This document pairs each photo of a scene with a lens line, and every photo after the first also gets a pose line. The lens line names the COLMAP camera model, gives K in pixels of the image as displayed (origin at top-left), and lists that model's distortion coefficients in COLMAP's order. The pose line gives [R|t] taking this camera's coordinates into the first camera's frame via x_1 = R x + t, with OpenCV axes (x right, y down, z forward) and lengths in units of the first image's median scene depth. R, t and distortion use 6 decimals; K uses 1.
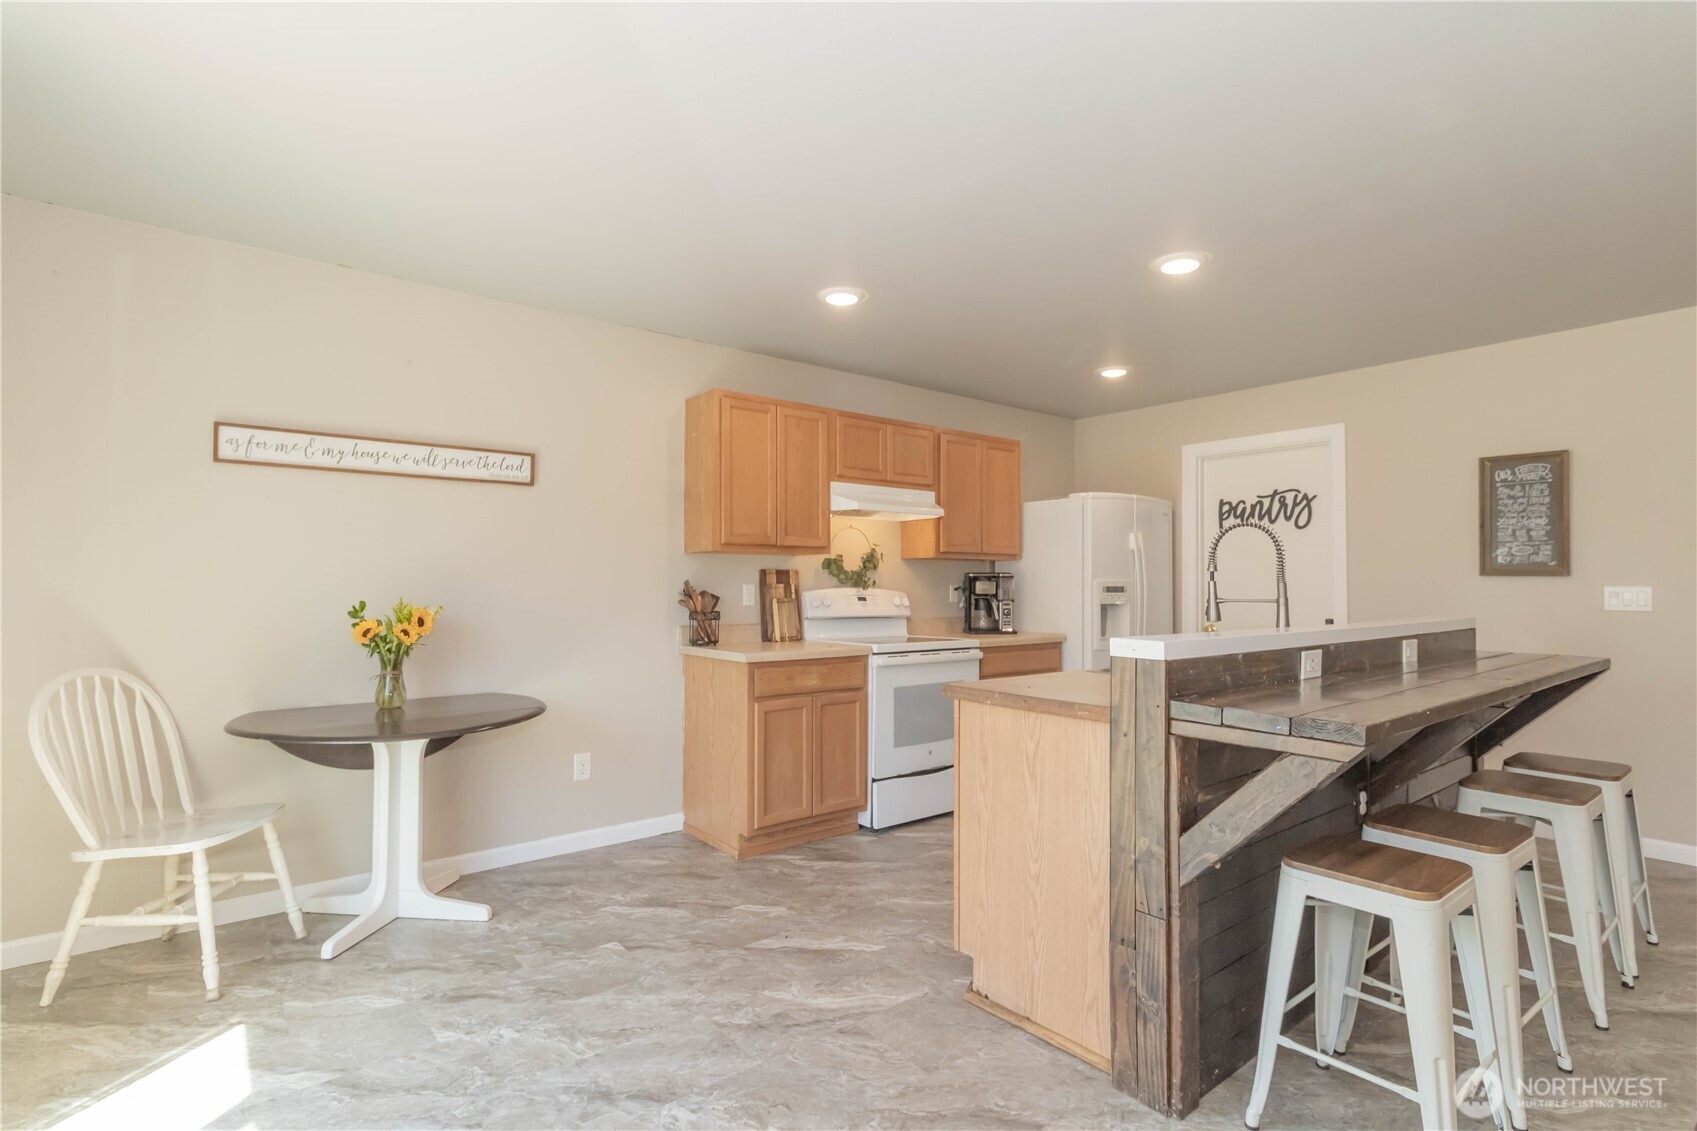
lens RADIAL K [[814.2, 0, 856.8], [0, 814.2, 574.0], [0, 0, 1]] dist [0.005875, 0.000068]
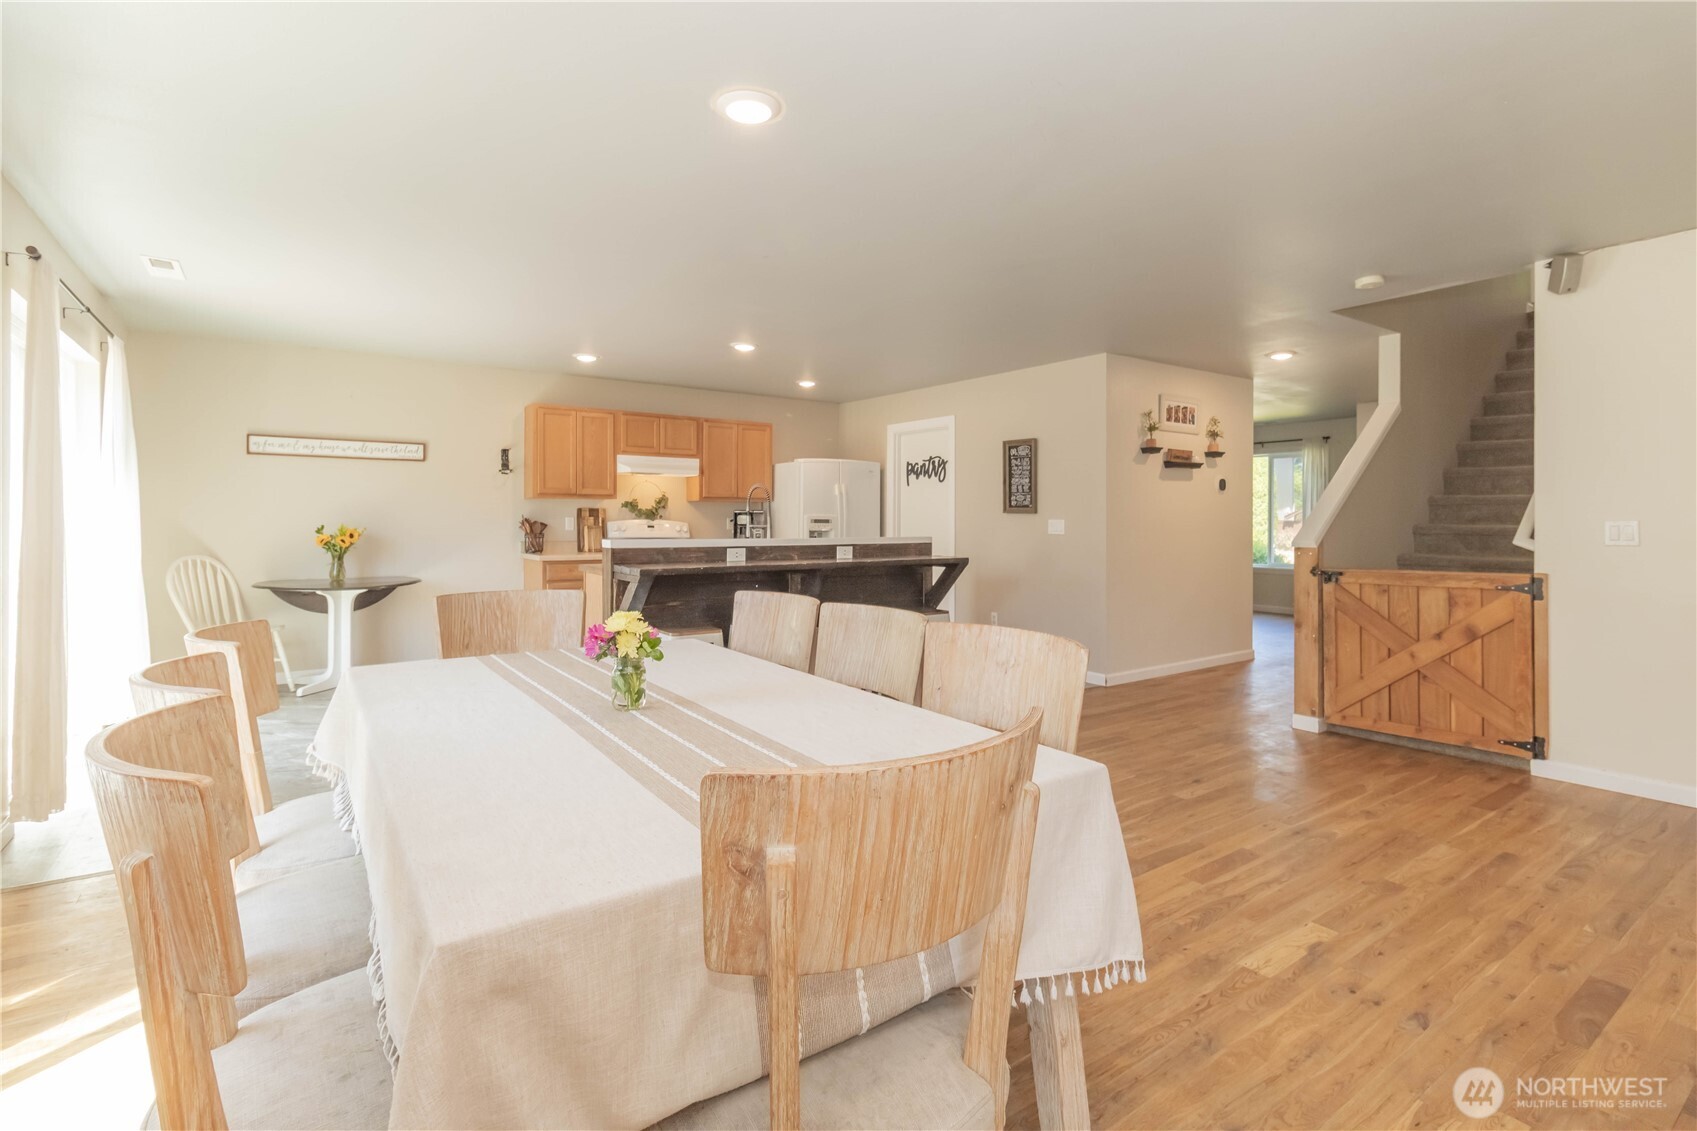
lens RADIAL K [[814.2, 0, 880.1], [0, 814.2, 526.1], [0, 0, 1]] dist [0.005875, 0.000068]
pose [[0.998945, 0.003497, -0.045781, 0.697983], [-0.002437, 0.999728, 0.023178, -0.010690], [0.045850, -0.023042, 0.998683, -0.759615]]
